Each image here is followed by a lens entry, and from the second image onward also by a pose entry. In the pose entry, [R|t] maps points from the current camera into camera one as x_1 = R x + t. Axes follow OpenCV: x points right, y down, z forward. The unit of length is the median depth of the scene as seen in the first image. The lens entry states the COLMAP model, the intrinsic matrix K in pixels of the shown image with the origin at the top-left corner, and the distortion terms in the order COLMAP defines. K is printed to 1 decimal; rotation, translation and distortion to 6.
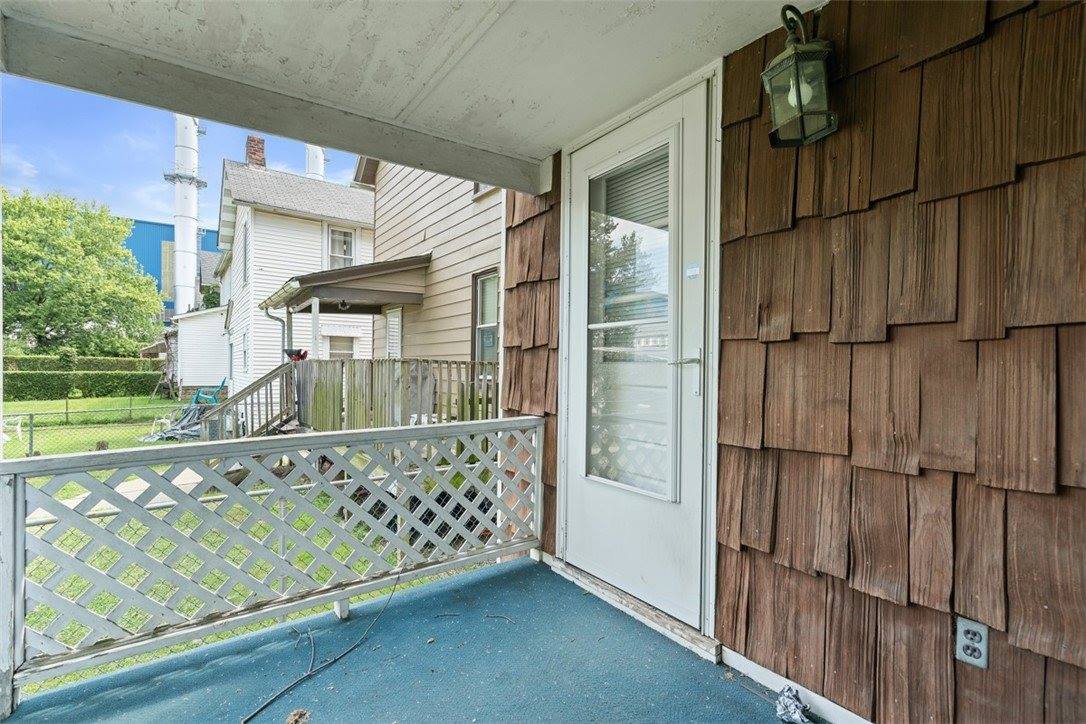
lens RADIAL K [[489.4, 0, 546.1], [0, 489.4, 358.8], [0, 0, 1]] dist [-0.000439, 0.000430]
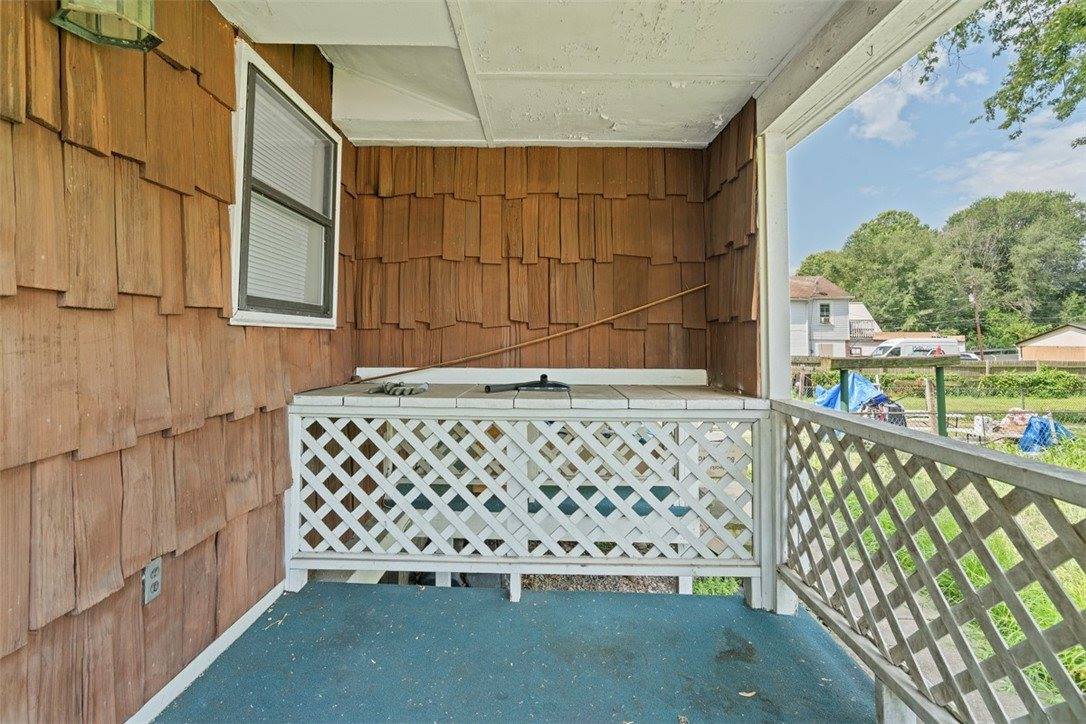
lens RADIAL K [[489.4, 0, 546.1], [0, 489.4, 358.8], [0, 0, 1]] dist [-0.000439, 0.000430]
pose [[-0.810058, -0.003779, 0.586338, -0.544013], [0.014250, 0.999557, 0.026129, 0.045932], [-0.586177, 0.029521, -0.809645, 1.373962]]
